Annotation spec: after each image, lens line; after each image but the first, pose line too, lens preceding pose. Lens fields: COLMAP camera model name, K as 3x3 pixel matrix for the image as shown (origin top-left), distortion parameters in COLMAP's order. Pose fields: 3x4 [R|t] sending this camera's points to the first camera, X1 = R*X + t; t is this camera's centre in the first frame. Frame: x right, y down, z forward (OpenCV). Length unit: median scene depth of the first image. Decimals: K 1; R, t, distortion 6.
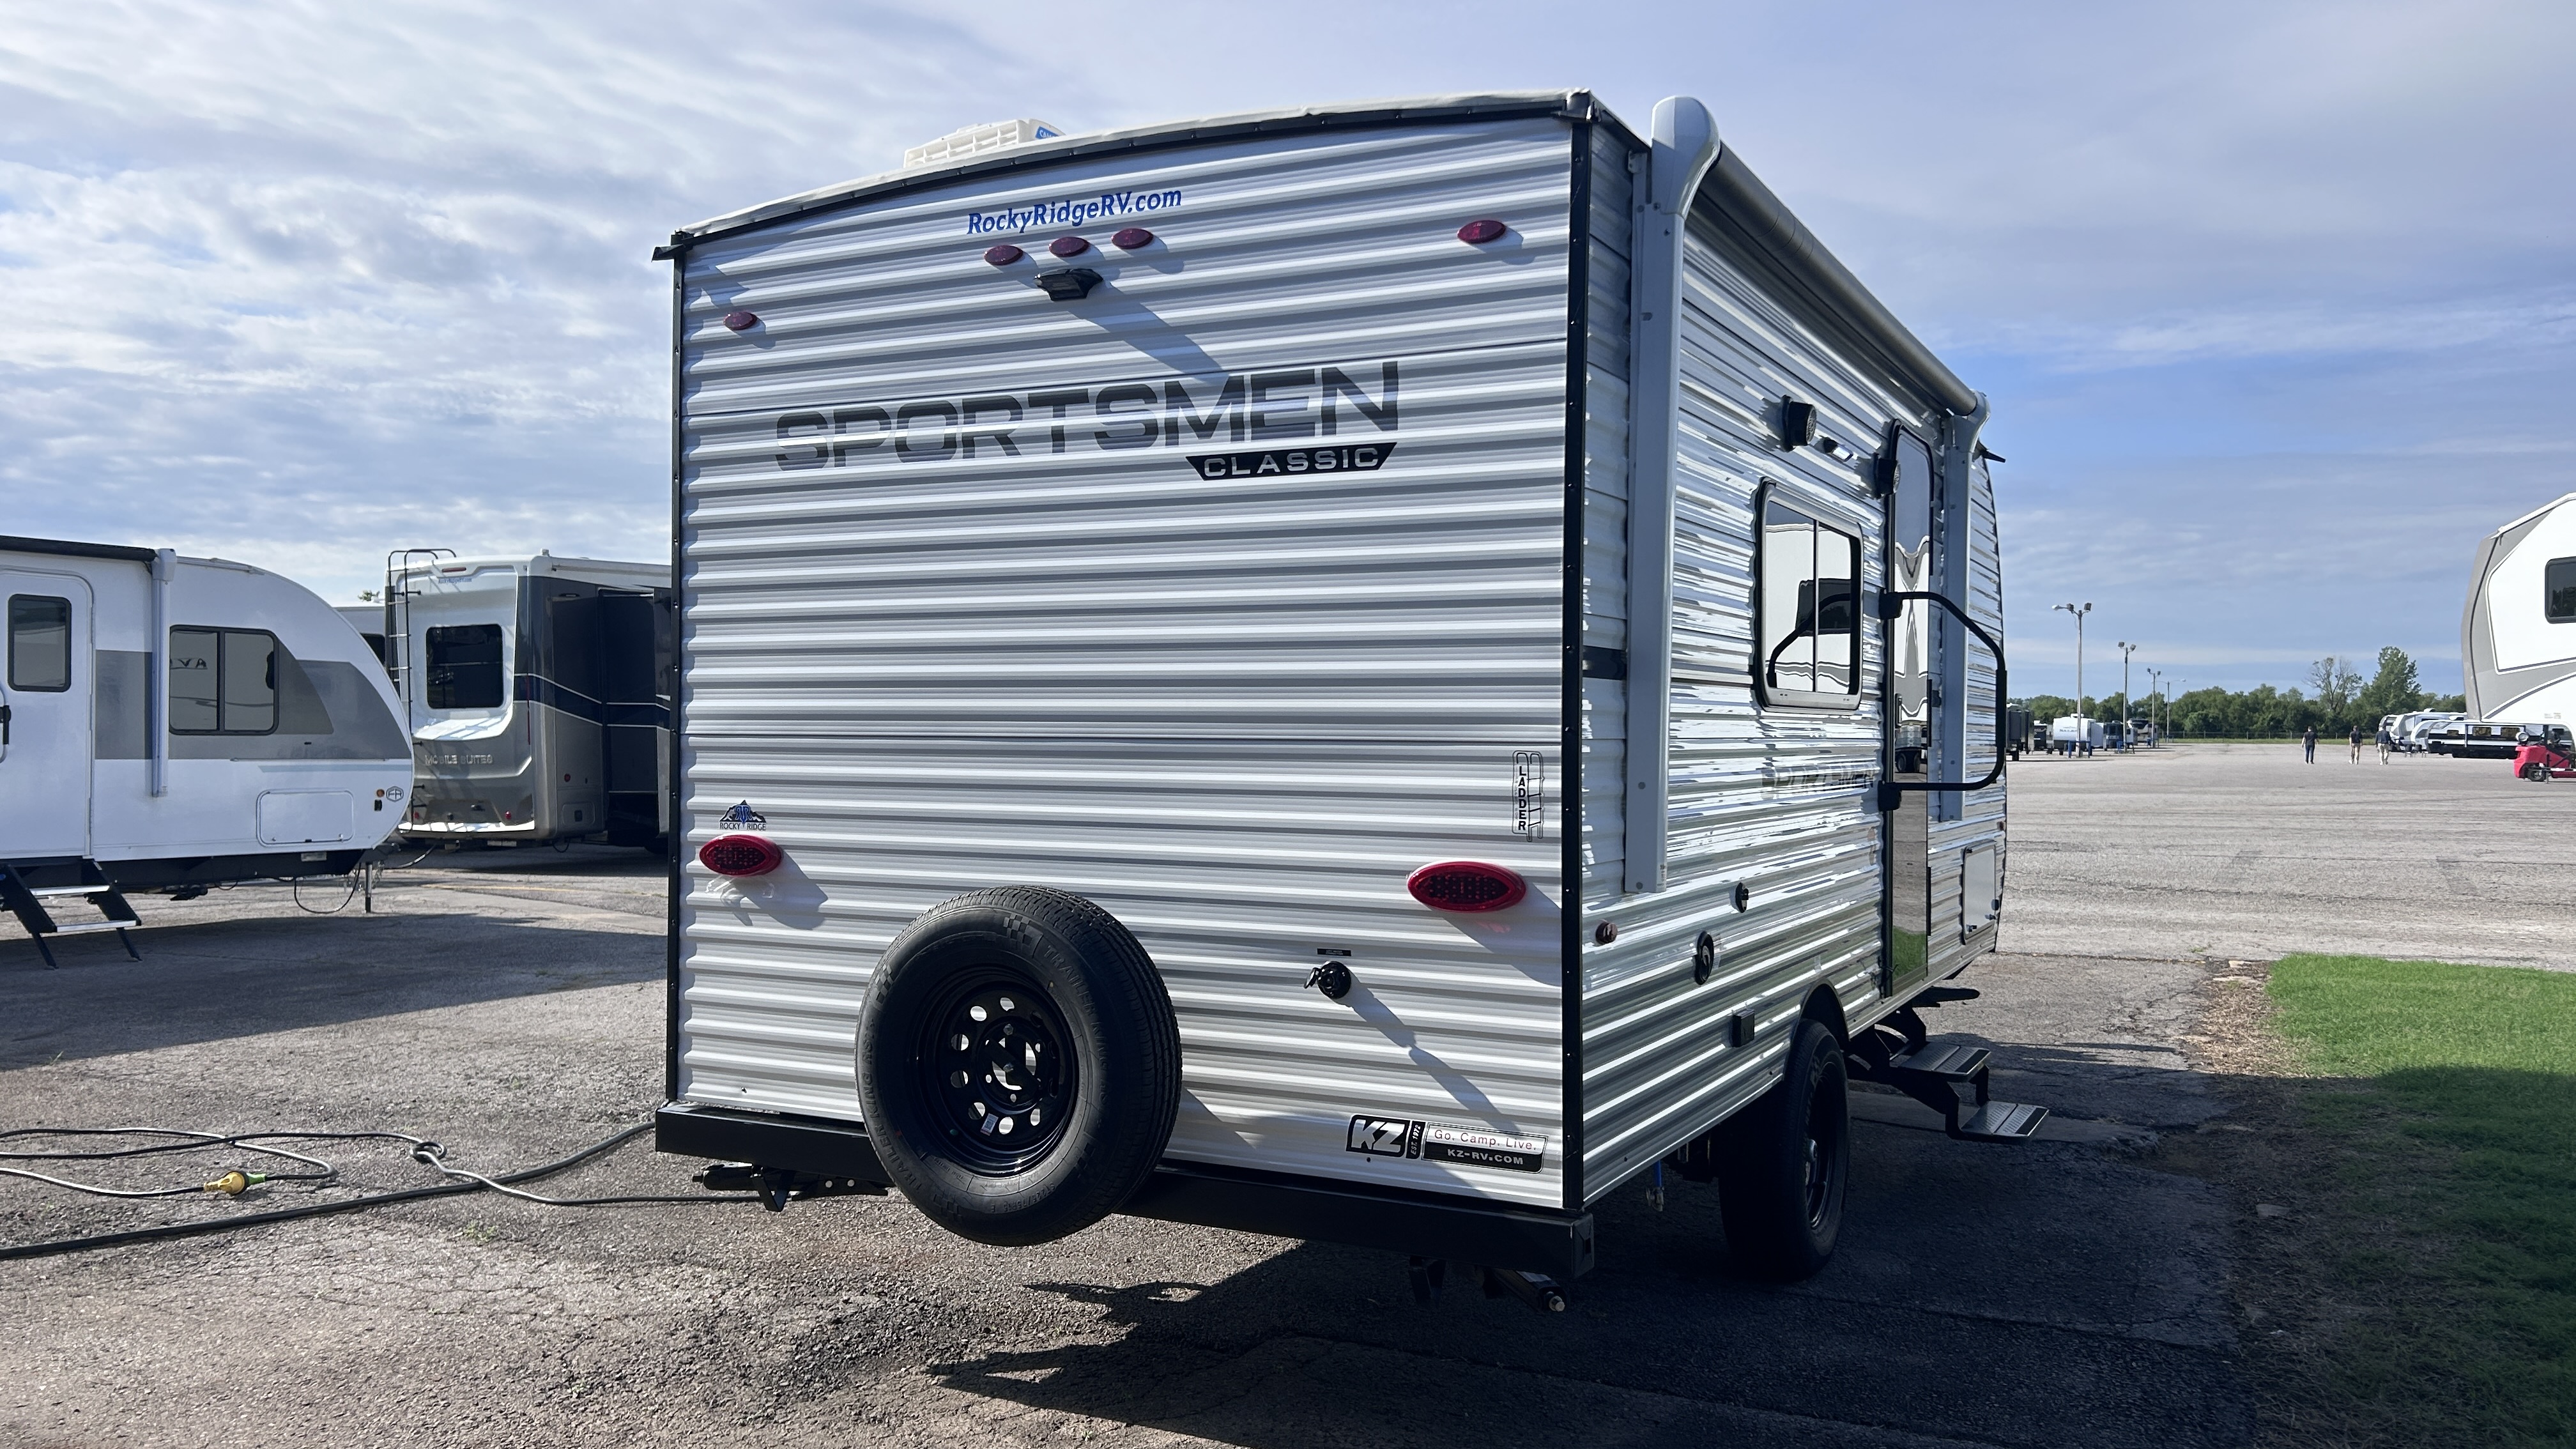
lens RADIAL K [[1955.1, 0, 1324.8], [0, 1955.1, 745.4], [0, 0, 1]] dist [0.062329, -0.060542]
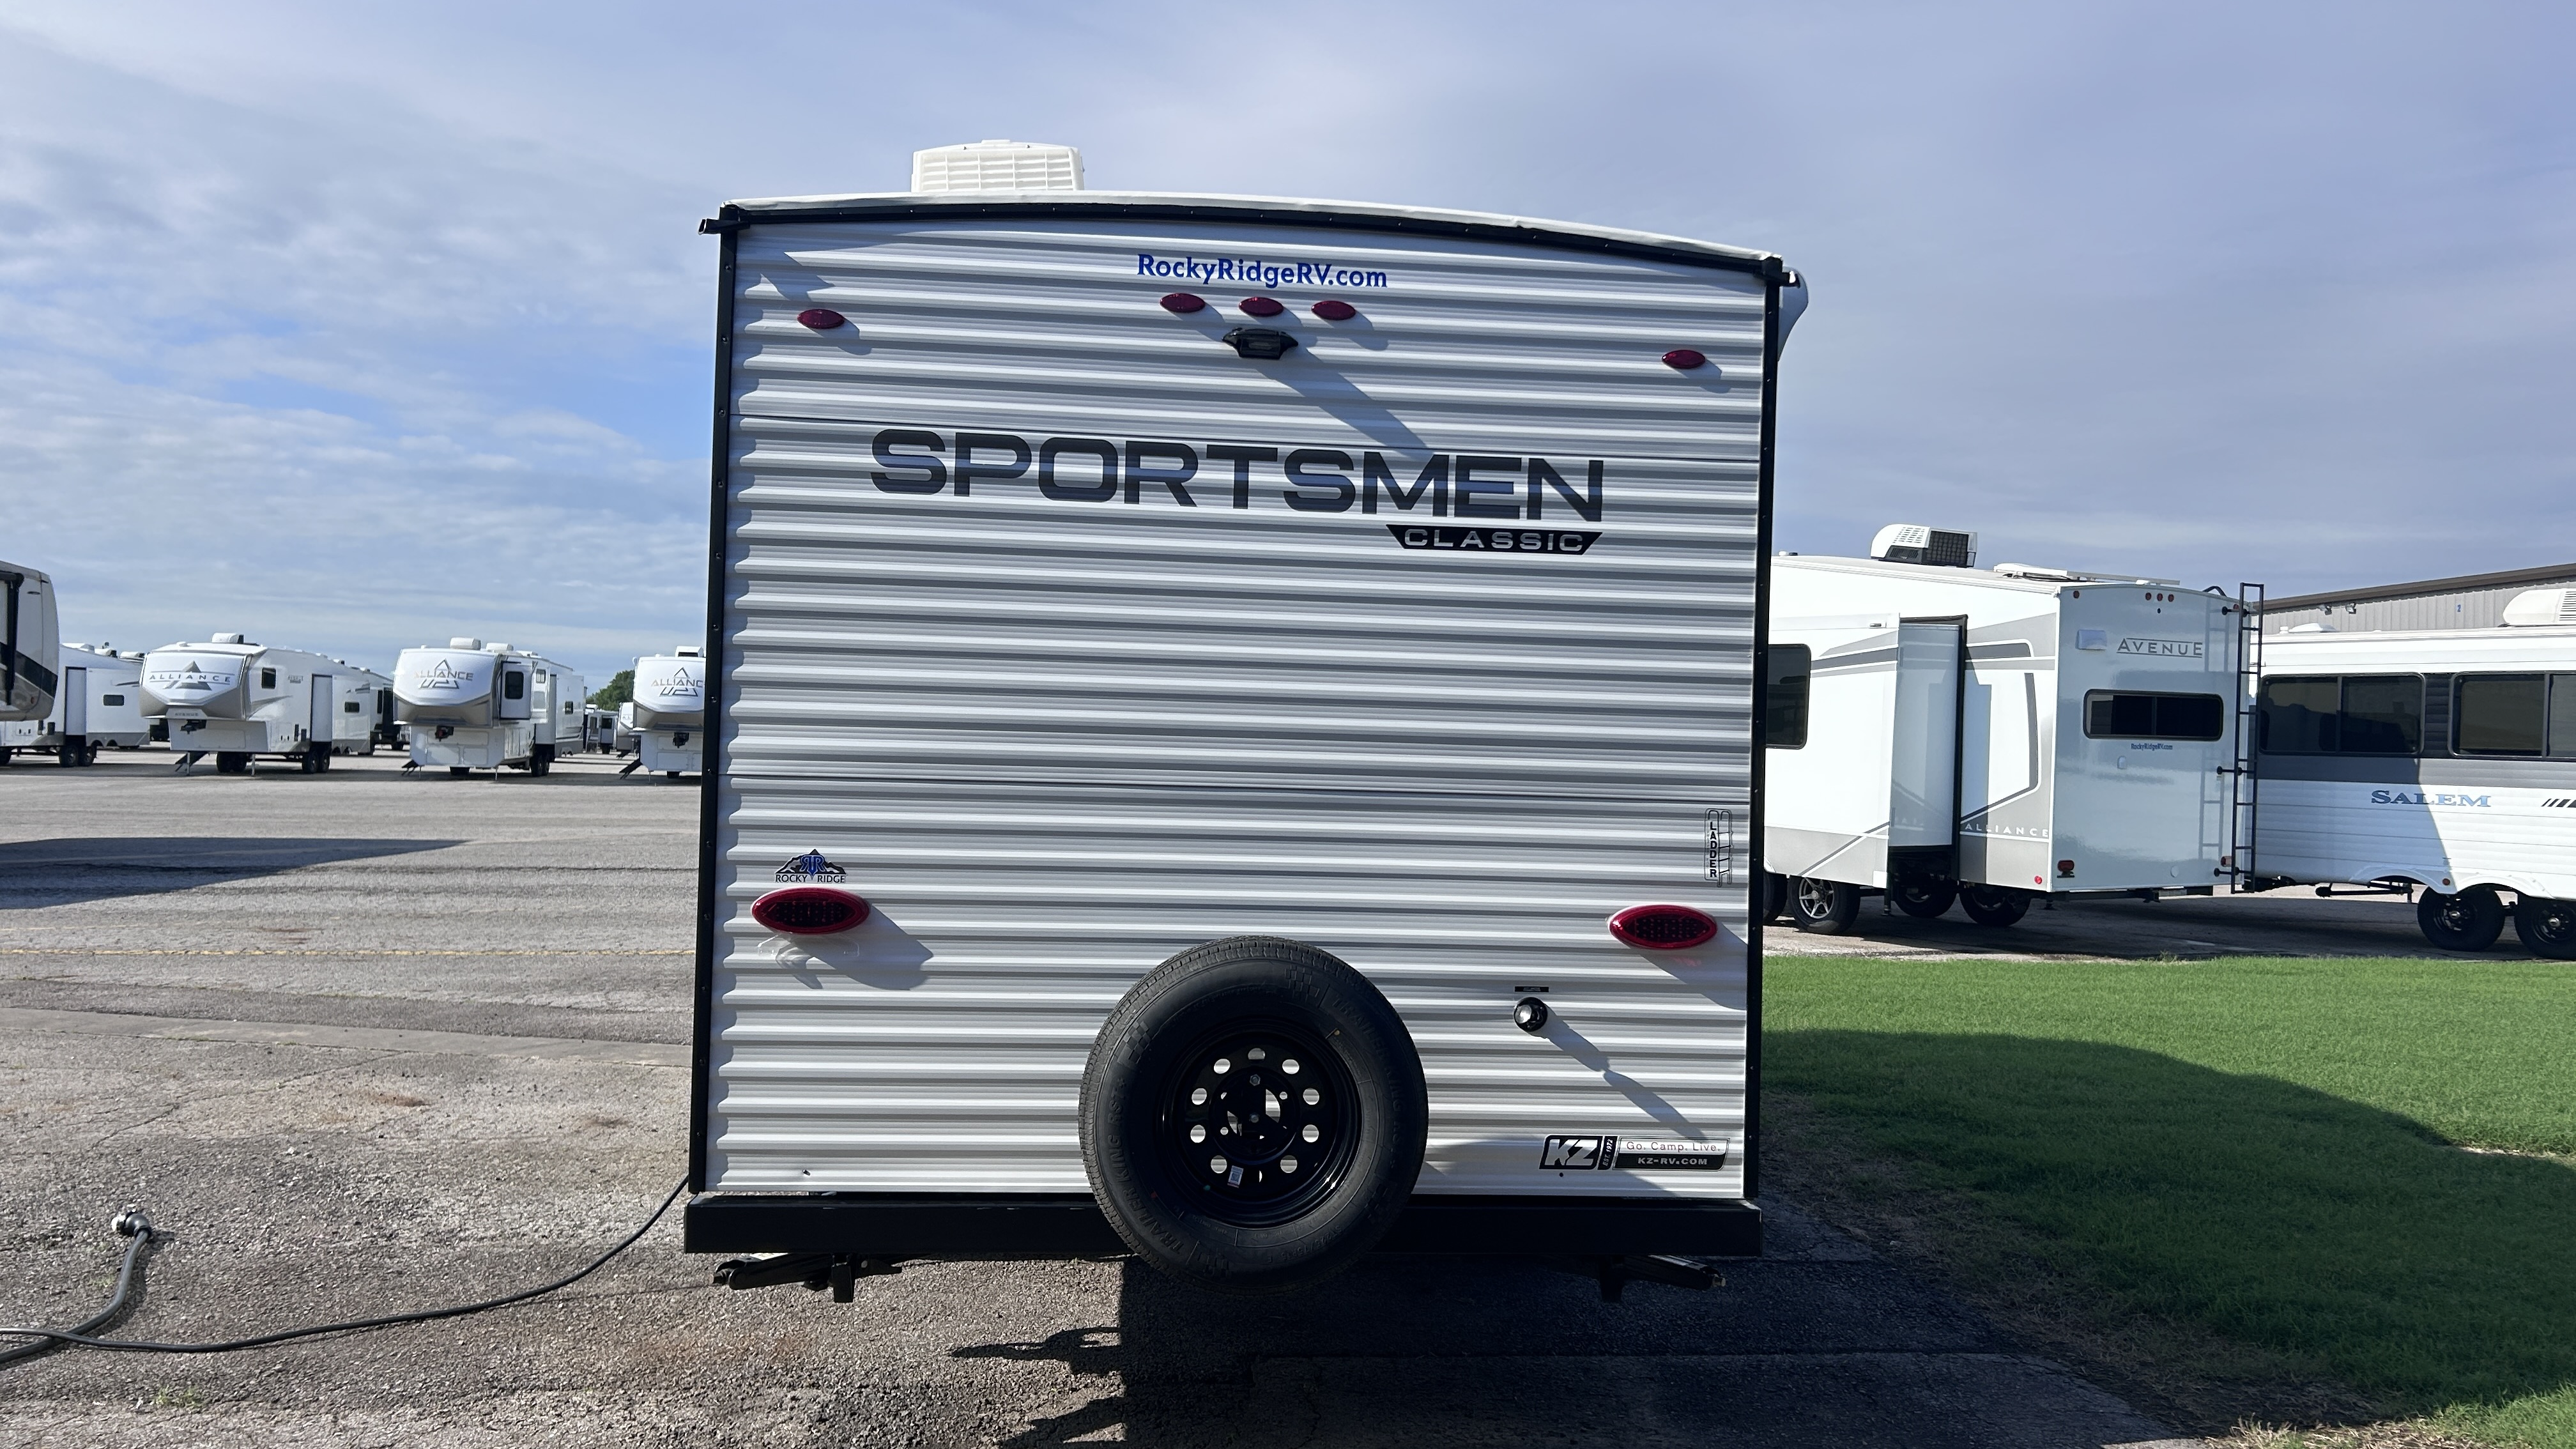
lens RADIAL K [[1955.1, 0, 1267.5], [0, 1955.1, 730.6], [0, 0, 1]] dist [0.062329, -0.060542]
pose [[0.840409, 0.023372, 0.541449, -0.698695], [-0.019091, 0.999726, -0.013523, -0.021111], [-0.541617, 0.001028, 0.840625, 0.149874]]
